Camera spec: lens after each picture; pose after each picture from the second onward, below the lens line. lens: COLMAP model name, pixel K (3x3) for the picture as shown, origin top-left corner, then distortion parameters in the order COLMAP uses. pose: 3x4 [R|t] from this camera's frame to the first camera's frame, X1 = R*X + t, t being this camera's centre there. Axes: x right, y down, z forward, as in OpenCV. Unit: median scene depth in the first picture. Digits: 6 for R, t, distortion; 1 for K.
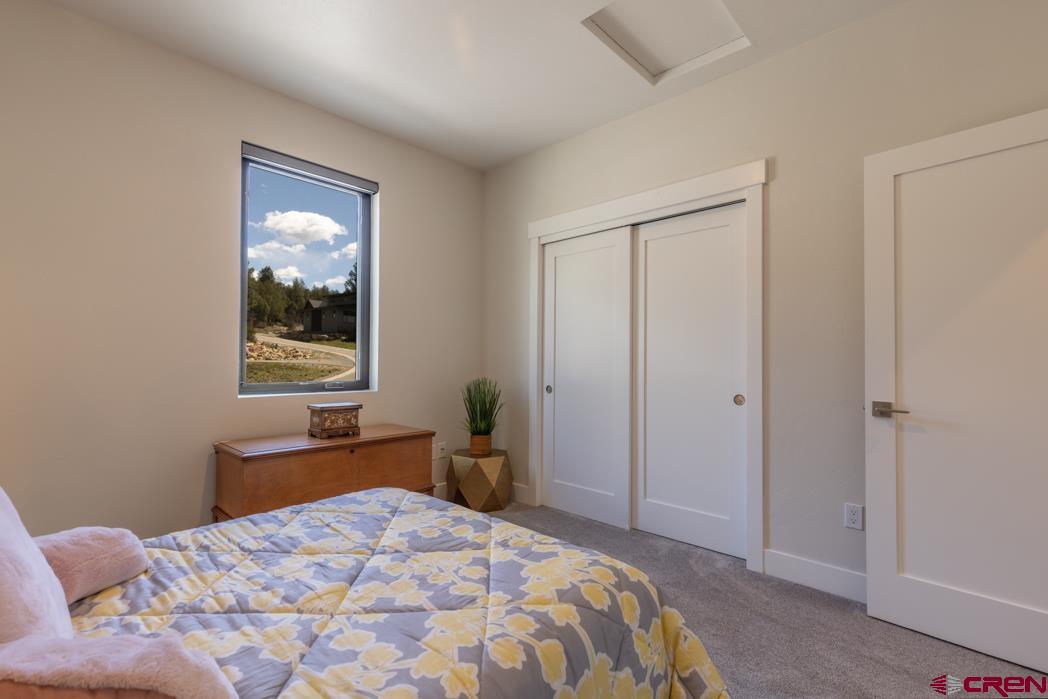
lens RADIAL K [[478.6, 0, 524.0], [0, 478.6, 349.5], [0, 0, 1]] dist [0.013946, -0.000099]
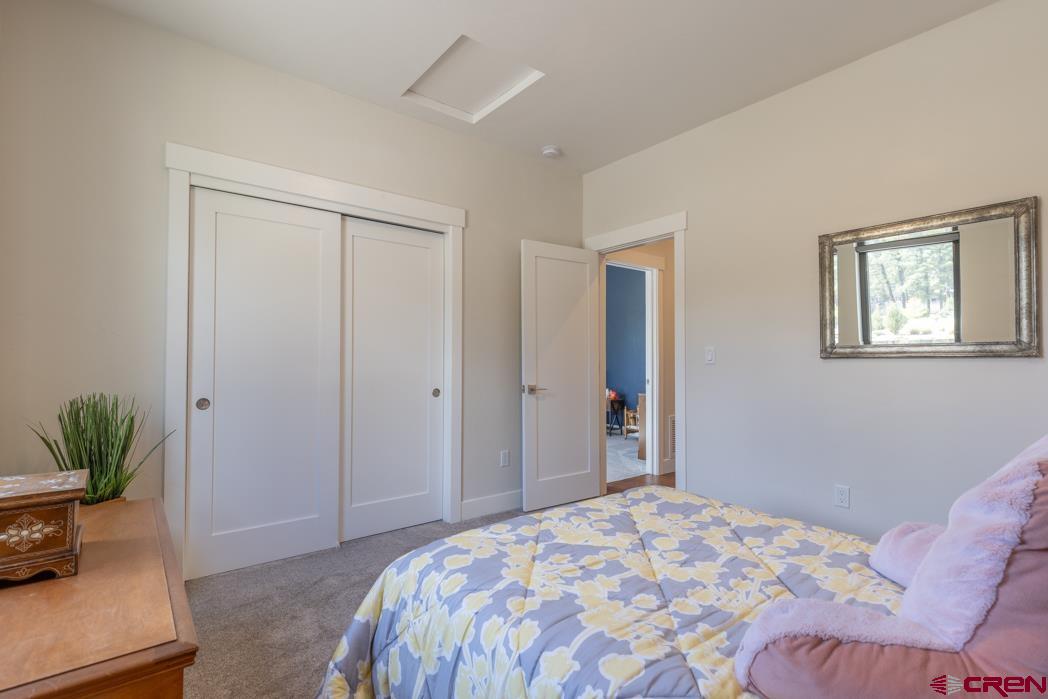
lens RADIAL K [[486.6, 0, 524.0], [0, 486.6, 349.5], [0, 0, 1]] dist [0.001026, 0.000176]
pose [[0.131527, 0.022260, 0.991063, -1.018308], [-0.025121, 0.999502, -0.019116, 0.016263], [-0.990994, -0.022382, 0.132021, 0.822293]]
